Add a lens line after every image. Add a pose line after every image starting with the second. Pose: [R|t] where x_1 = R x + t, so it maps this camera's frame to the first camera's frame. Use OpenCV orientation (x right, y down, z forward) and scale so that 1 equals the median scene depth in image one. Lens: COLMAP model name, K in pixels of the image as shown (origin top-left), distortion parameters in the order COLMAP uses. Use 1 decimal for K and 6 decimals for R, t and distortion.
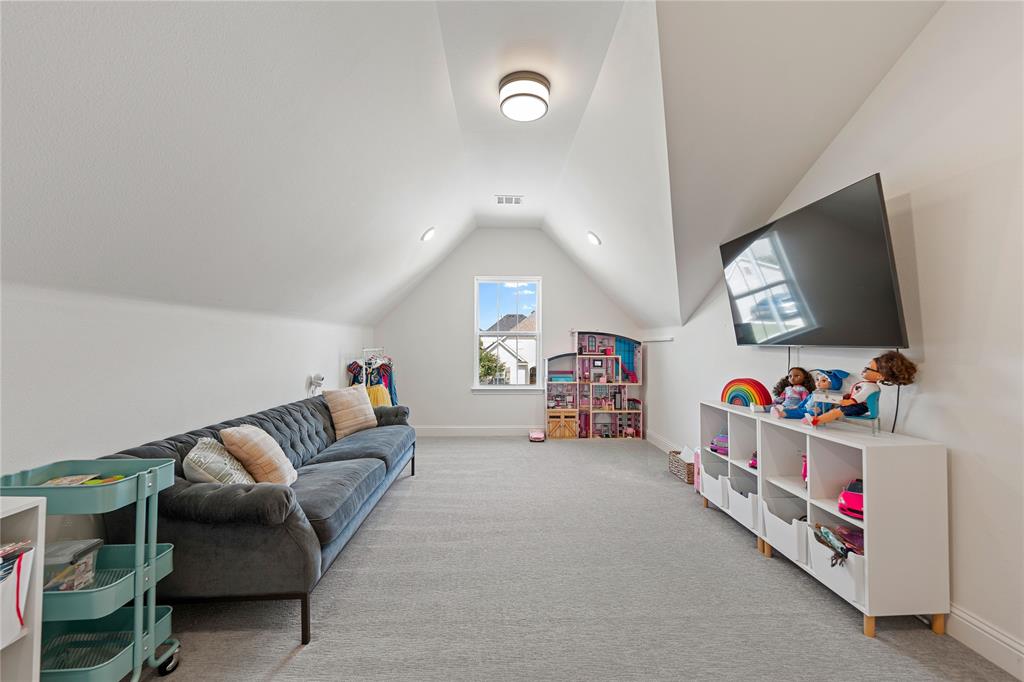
lens RADIAL K [[411.2, 0, 514.2], [0, 411.2, 340.8], [0, 0, 1]] dist [0.000773, 0.000006]
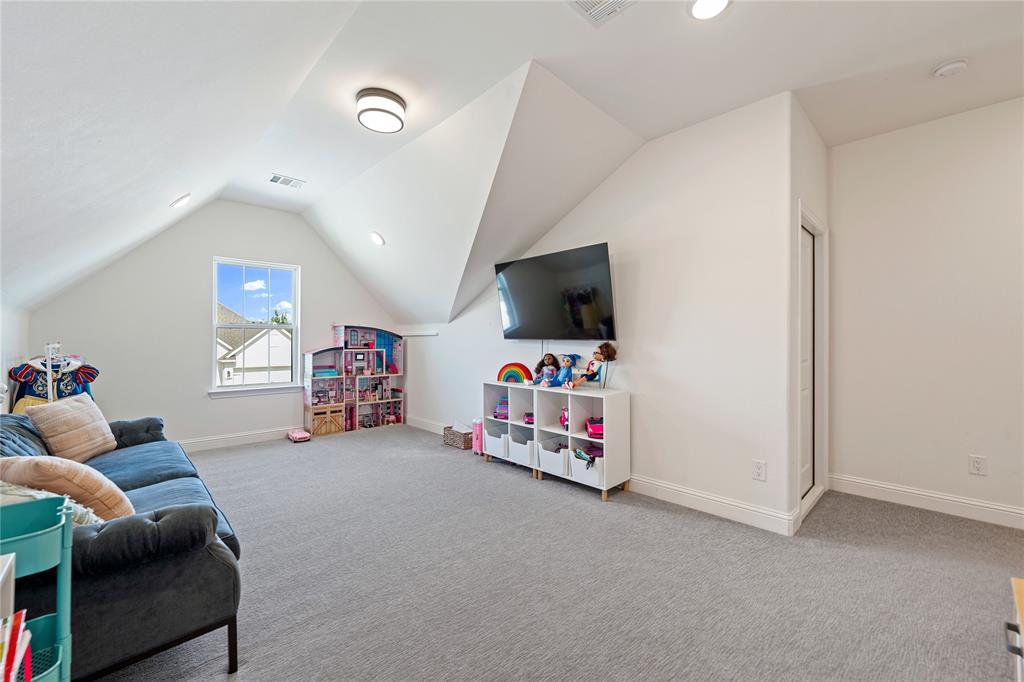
lens RADIAL K [[411.2, 0, 511.0], [0, 411.2, 339.6], [0, 0, 1]] dist [0.000773, 0.000006]
pose [[0.751866, -0.002086, 0.659313, -0.361747], [-0.006171, 0.999929, 0.010201, -0.001606], [-0.659287, -0.011738, 0.751799, -0.038596]]
